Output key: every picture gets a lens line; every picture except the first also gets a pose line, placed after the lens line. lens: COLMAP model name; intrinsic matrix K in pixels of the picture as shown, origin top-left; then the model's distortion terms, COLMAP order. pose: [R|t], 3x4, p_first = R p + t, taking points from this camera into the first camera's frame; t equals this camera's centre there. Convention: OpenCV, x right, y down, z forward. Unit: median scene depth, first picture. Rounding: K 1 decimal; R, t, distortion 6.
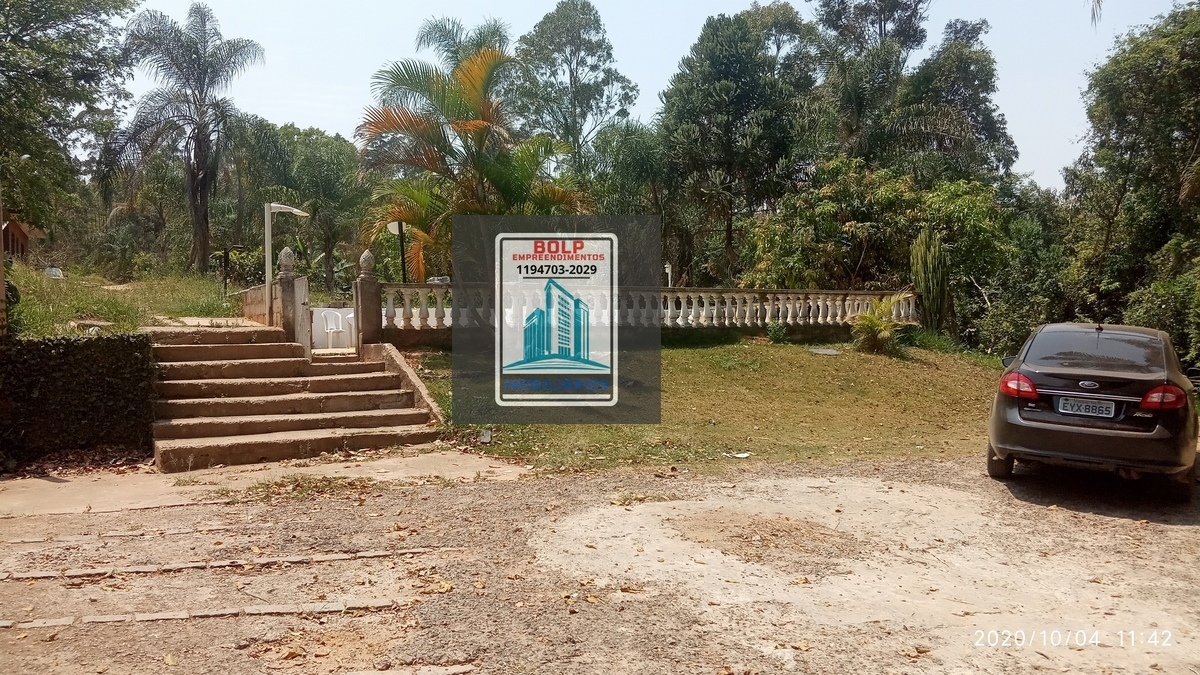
lens RADIAL K [[946.1, 0, 609.3], [0, 946.1, 338.1], [0, 0, 1]] dist [0.105281, -0.193024]
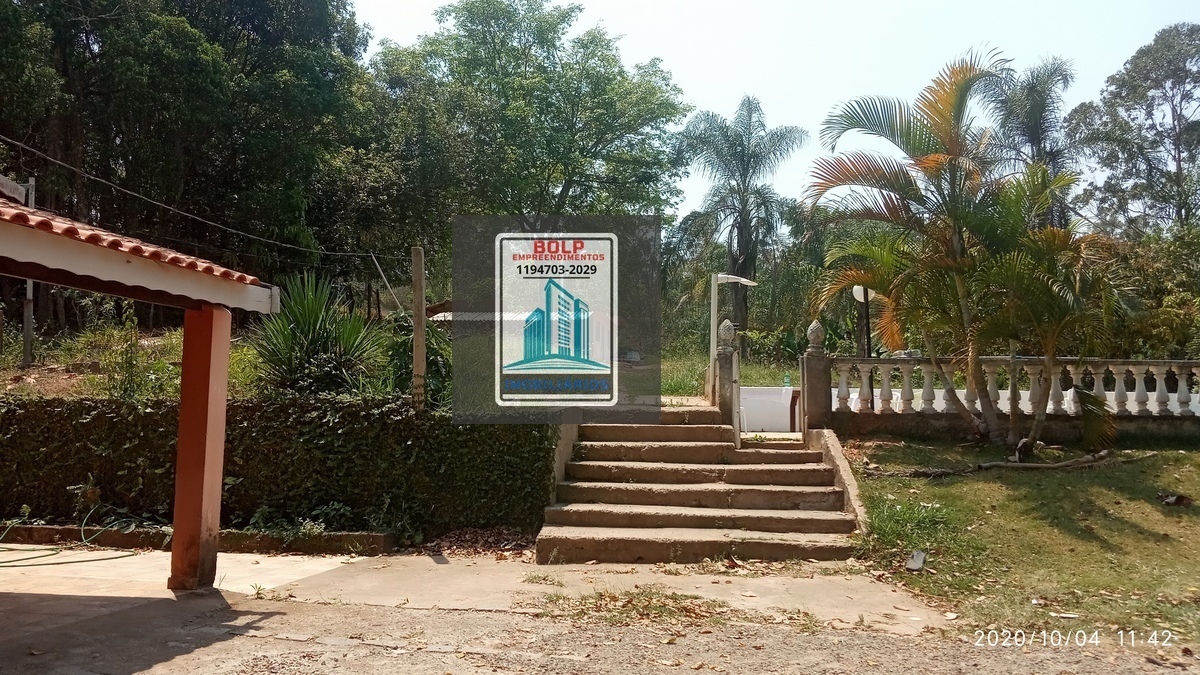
lens RADIAL K [[946.1, 0, 609.3], [0, 946.1, 338.1], [0, 0, 1]] dist [0.105281, -0.193024]
pose [[0.825340, -0.022757, -0.564178, 0.087709], [-0.025998, 0.996596, -0.078232, -0.004347], [0.564038, 0.079236, 0.821939, 0.210495]]
